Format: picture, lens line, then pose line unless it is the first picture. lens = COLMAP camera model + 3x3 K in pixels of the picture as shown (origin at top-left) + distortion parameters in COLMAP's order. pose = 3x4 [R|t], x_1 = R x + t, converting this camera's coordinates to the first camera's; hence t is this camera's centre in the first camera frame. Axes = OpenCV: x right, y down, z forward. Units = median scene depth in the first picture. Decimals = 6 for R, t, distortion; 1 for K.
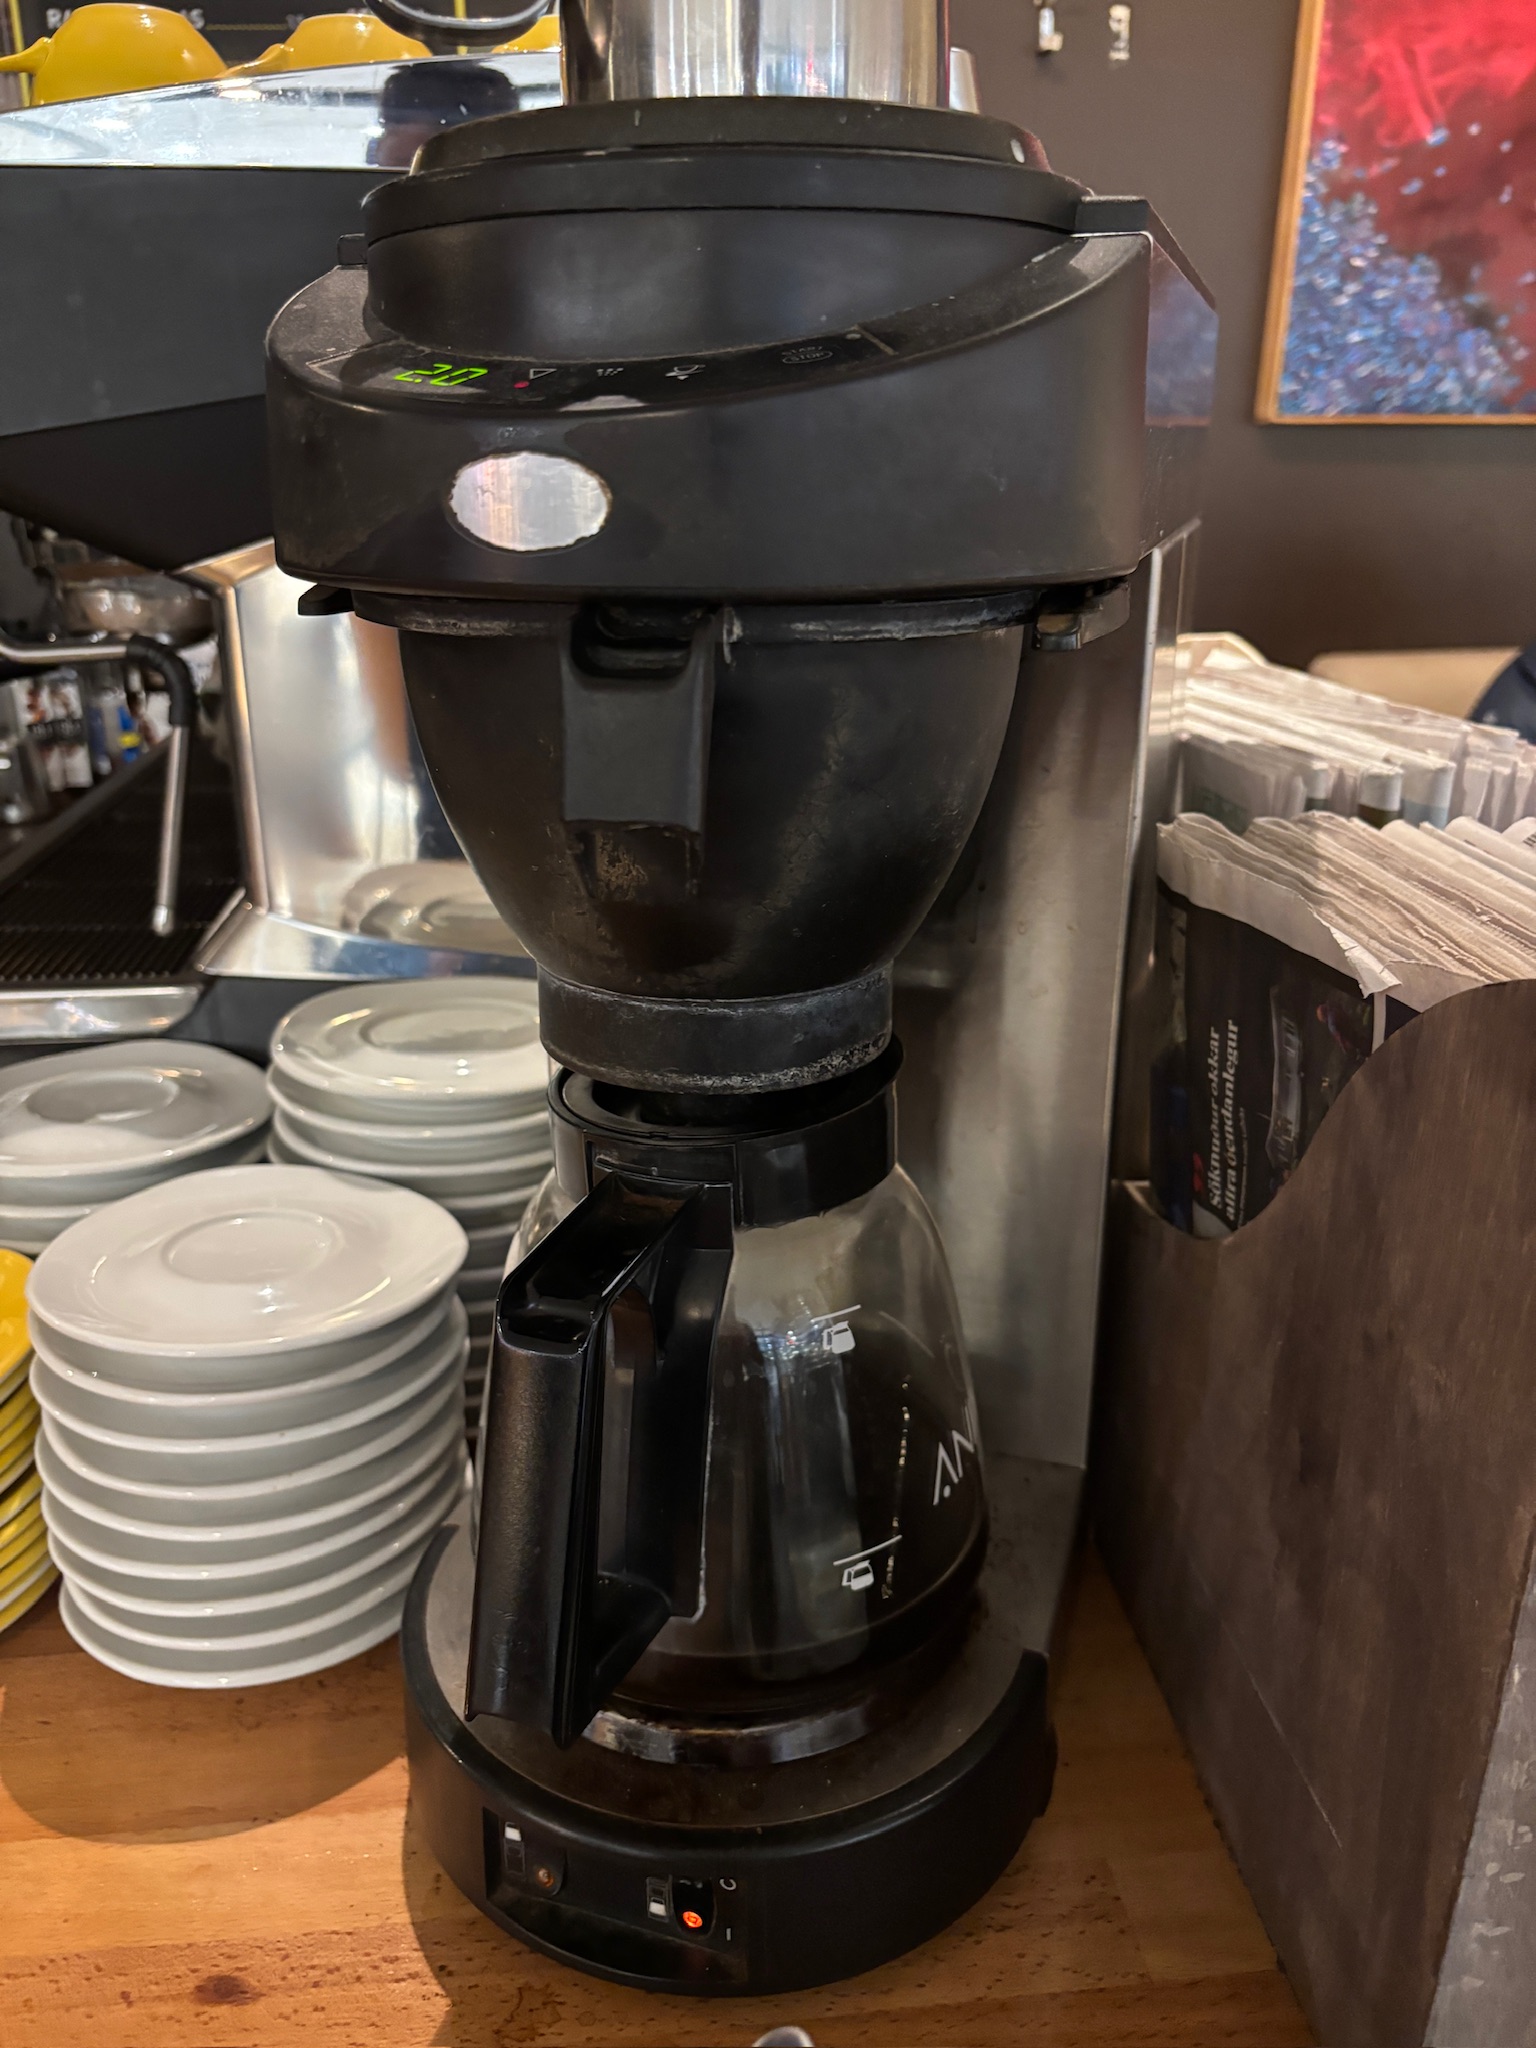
lens RADIAL K [[1558.8, 0, 768.0], [0, 1558.8, 1024.0], [0, 0, 1]] dist [0.028739, -0.042246]
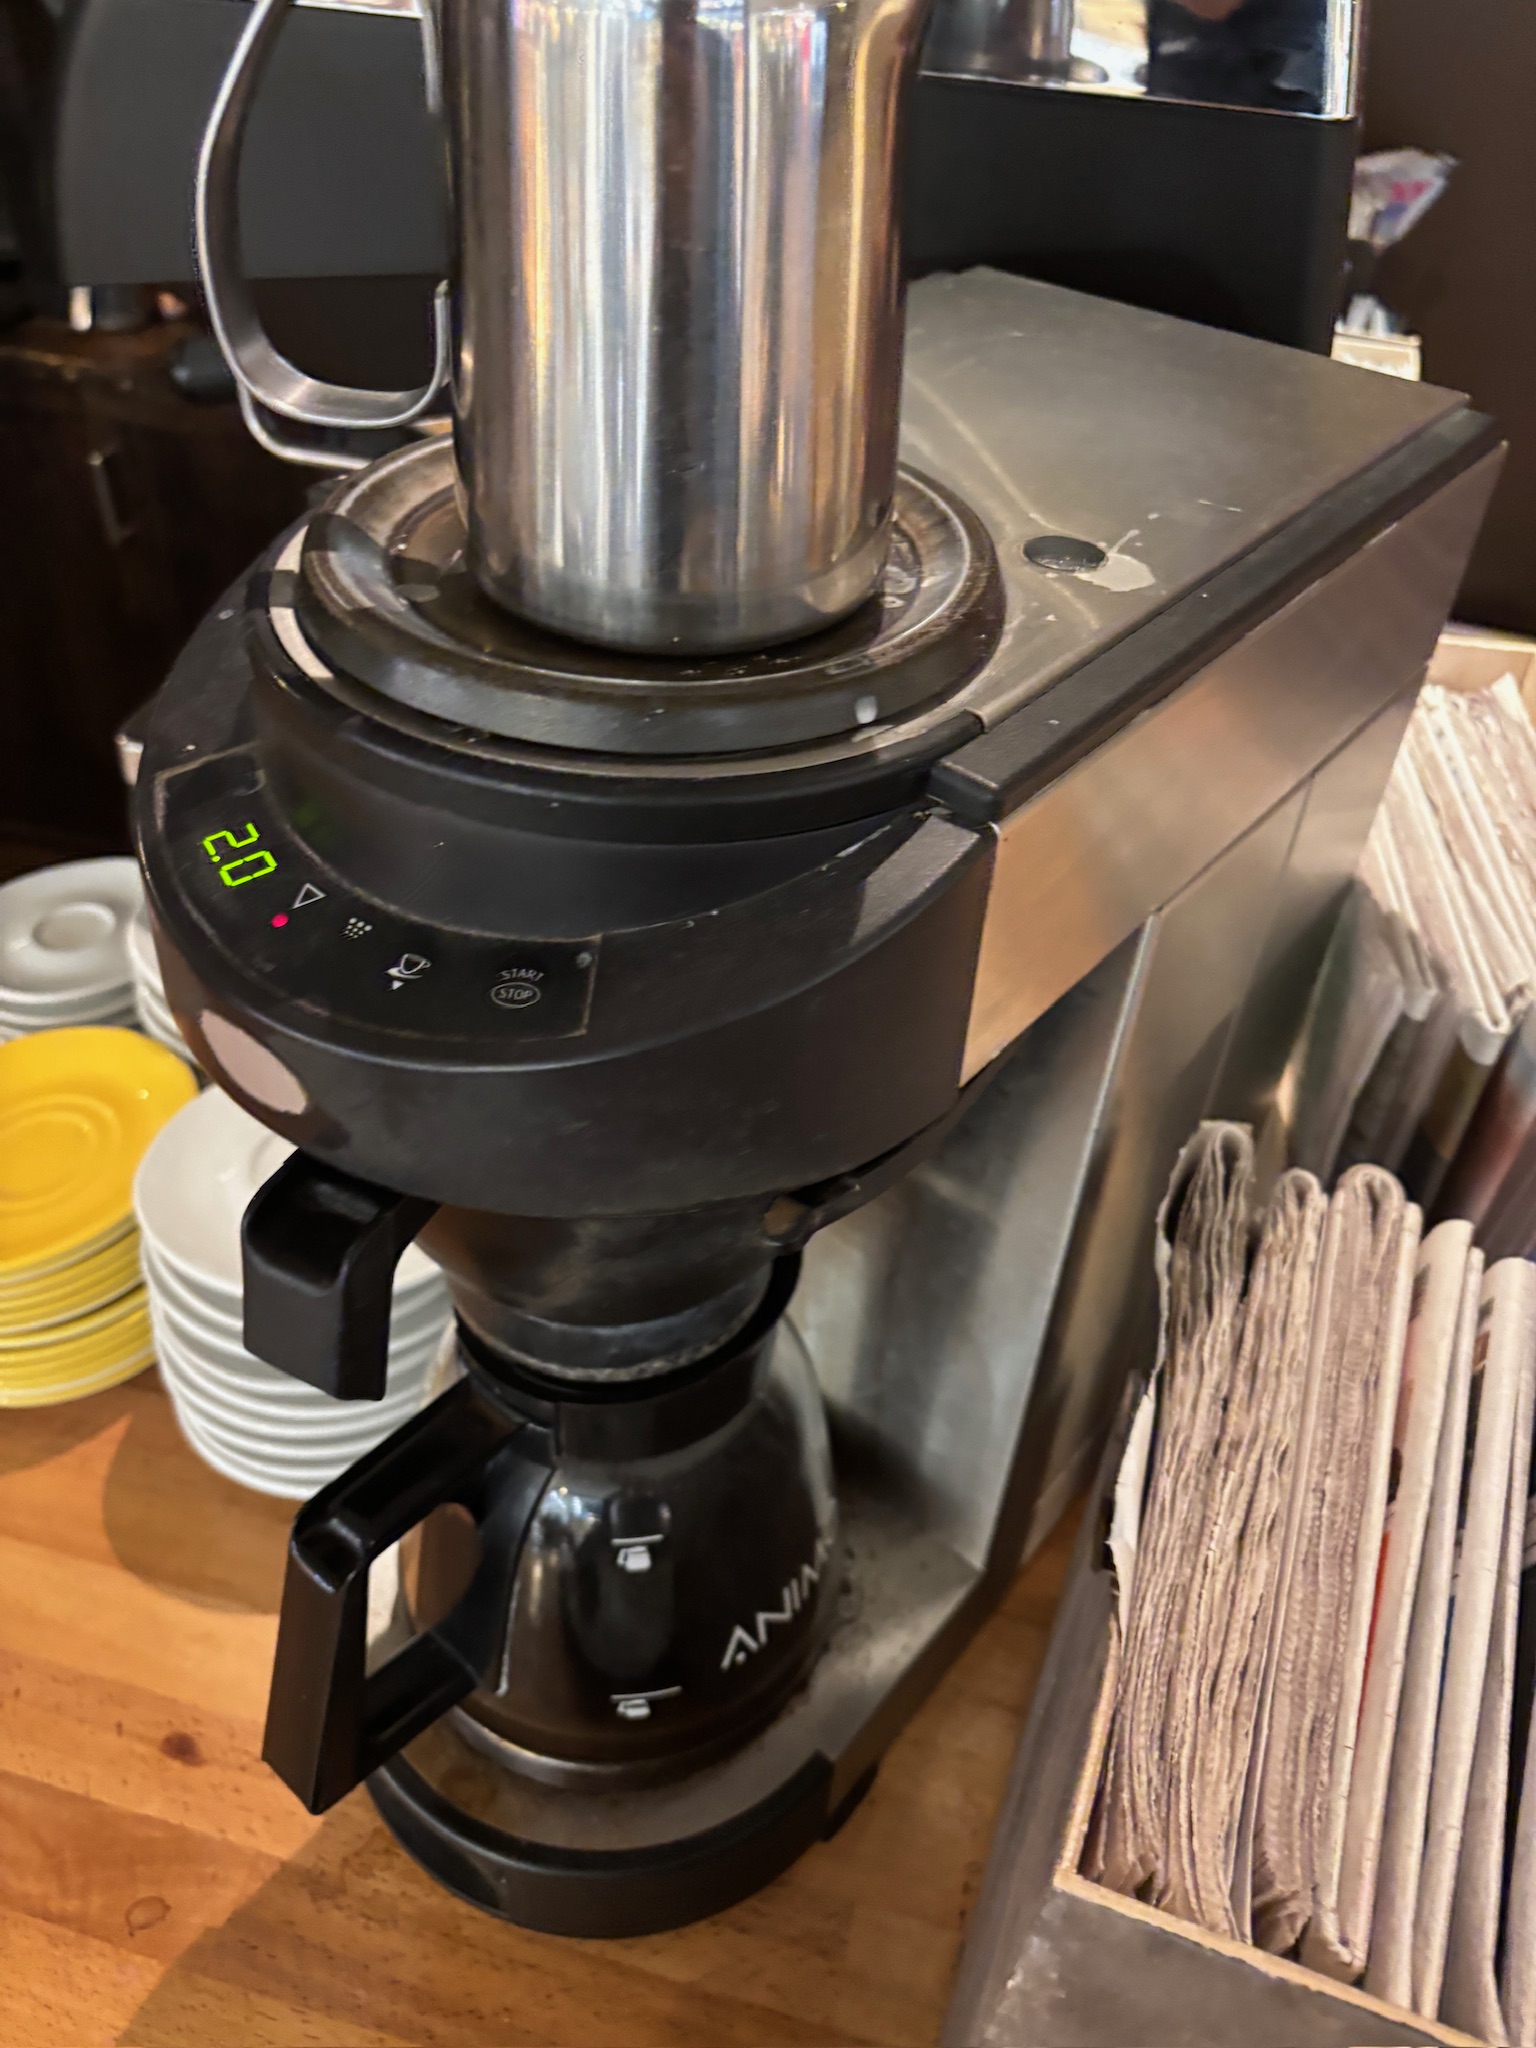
lens RADIAL K [[1558.8, 0, 768.0], [0, 1558.8, 1024.0], [0, 0, 1]] dist [0.028739, -0.042246]
pose [[0.934558, 0.270356, -0.231319, 0.304109], [-0.177275, 0.917479, 0.356098, -0.595349], [0.308504, -0.291787, 0.905365, 0.119995]]
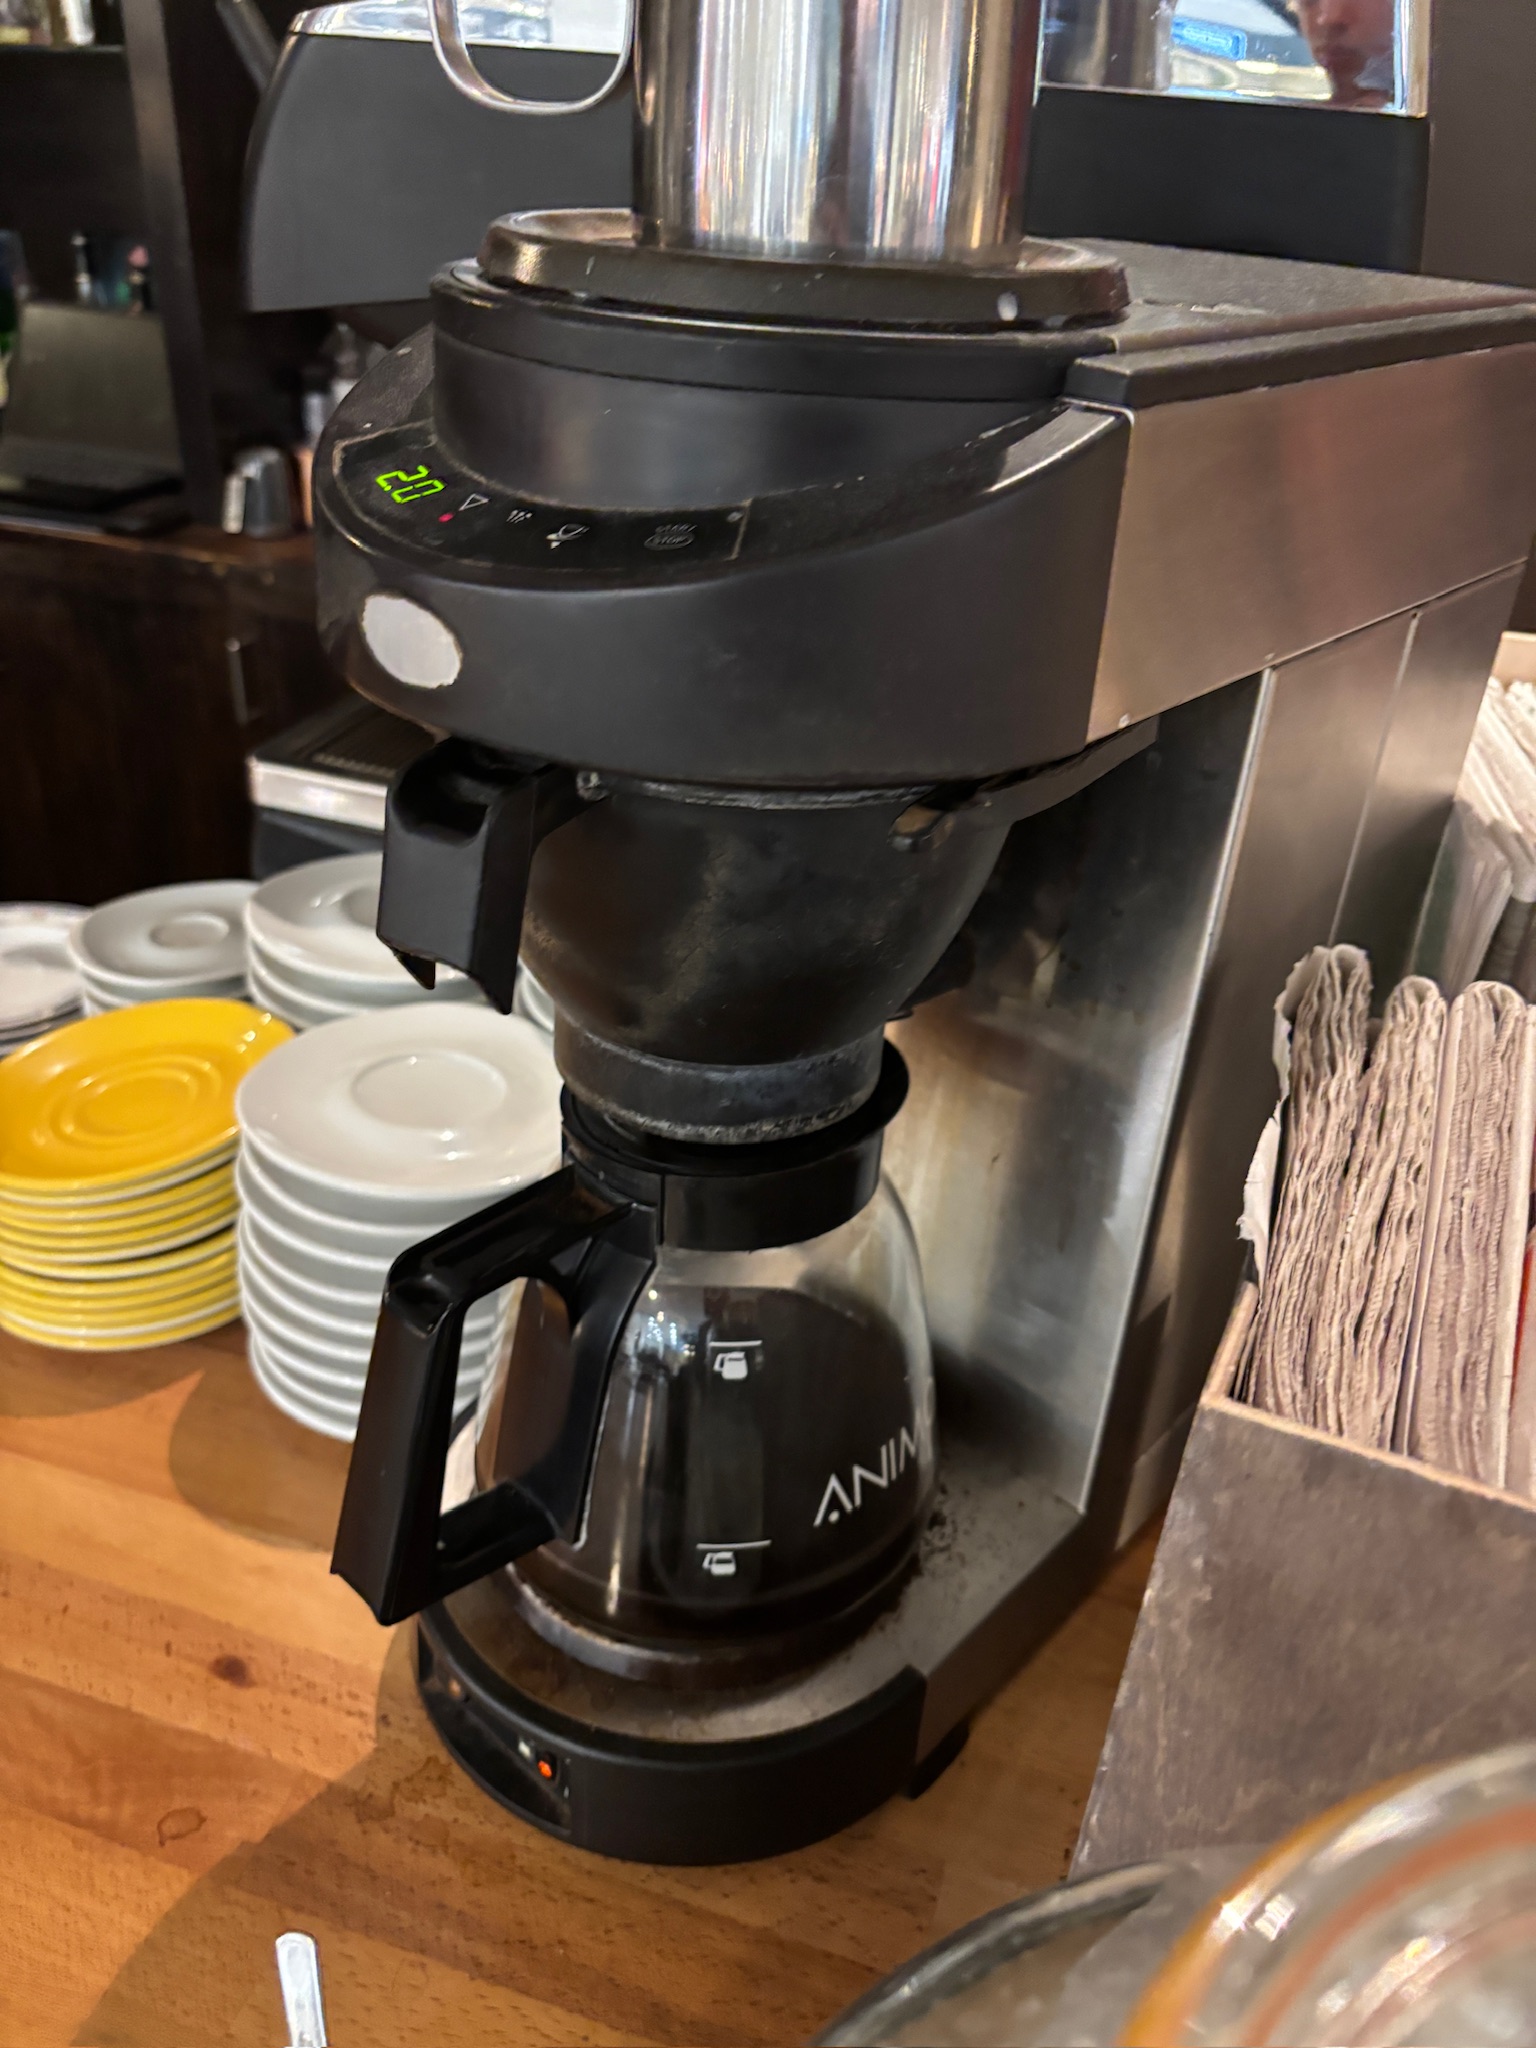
lens RADIAL K [[1558.3, 0, 784.6], [0, 1558.3, 1029.6], [0, 0, 1]] dist [-0.003708, 0.006021]
pose [[0.917416, 0.251601, -0.308292, 0.368623], [-0.198613, 0.960860, 0.193136, -0.249990], [0.344819, -0.115955, 0.931480, 0.029127]]
